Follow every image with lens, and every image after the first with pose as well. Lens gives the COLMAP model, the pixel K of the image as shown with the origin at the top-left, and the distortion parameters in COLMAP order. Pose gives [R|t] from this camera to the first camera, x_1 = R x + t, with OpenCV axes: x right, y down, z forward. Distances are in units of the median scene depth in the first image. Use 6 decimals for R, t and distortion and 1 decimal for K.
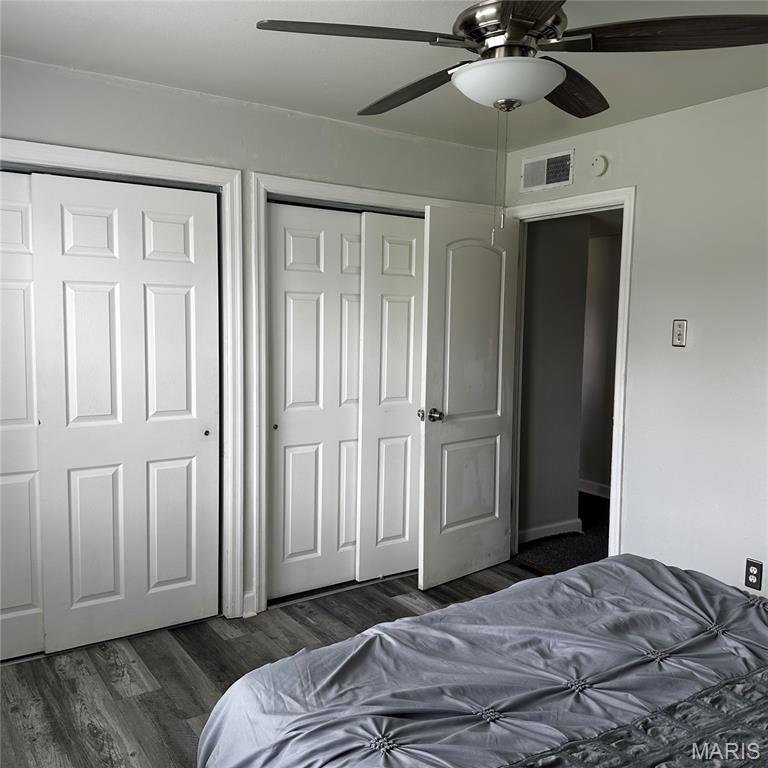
lens RADIAL K [[722.0, 0, 384.0], [0, 722.0, 384.0], [0, 0, 1]] dist [0.081586, -0.149968]
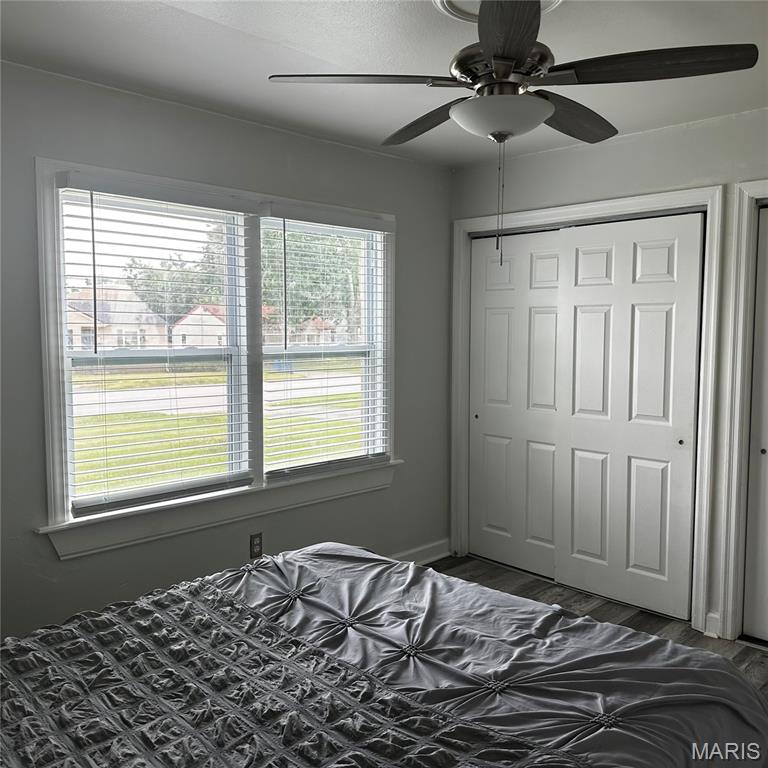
lens RADIAL K [[722.0, 0, 384.0], [0, 722.0, 384.0], [0, 0, 1]] dist [0.081586, -0.149968]
pose [[0.174711, 0.067594, -0.982297, 0.725363], [-0.086387, 0.994846, 0.053093, -0.035566], [0.980823, 0.075582, 0.179650, 0.389138]]
